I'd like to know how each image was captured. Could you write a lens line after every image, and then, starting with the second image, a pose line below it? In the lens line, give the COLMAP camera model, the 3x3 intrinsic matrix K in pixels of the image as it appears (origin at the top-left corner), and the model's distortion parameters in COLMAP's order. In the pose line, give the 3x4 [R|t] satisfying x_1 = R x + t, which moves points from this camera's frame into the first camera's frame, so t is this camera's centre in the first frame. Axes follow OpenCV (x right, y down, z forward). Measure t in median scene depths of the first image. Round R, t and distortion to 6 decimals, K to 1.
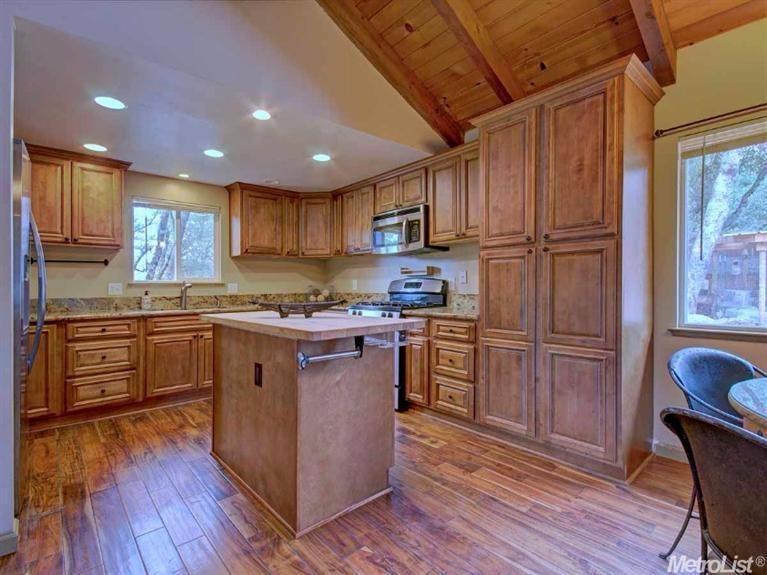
lens RADIAL K [[380.7, 0, 384.3], [0, 380.7, 282.5], [0, 0, 1]] dist [0.056007, 0.000162]
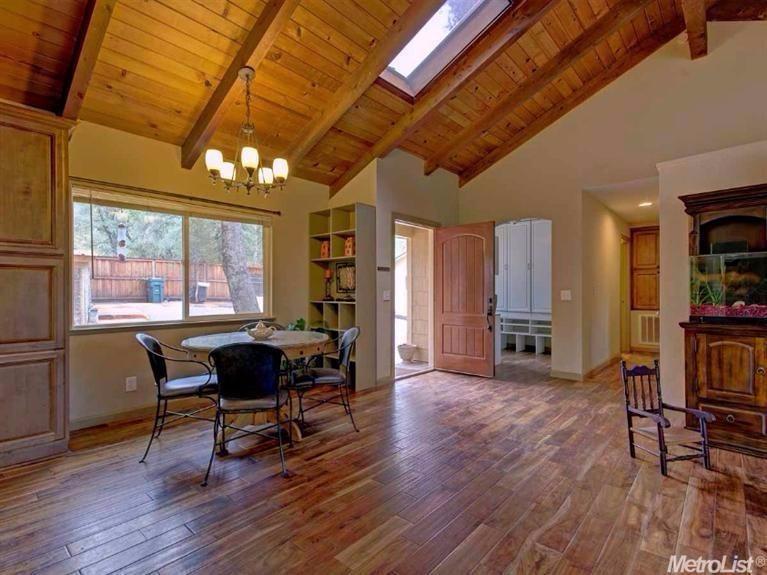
lens RADIAL K [[354.6, 0, 383.5], [0, 354.6, 287.5], [0, 0, 1]] dist [0.015692, -0.000345]
pose [[-0.084433, 0.011741, 0.996360, -0.395797], [0.005482, 0.999921, -0.011318, -0.001392], [-0.996414, 0.004506, -0.084490, 0.051169]]
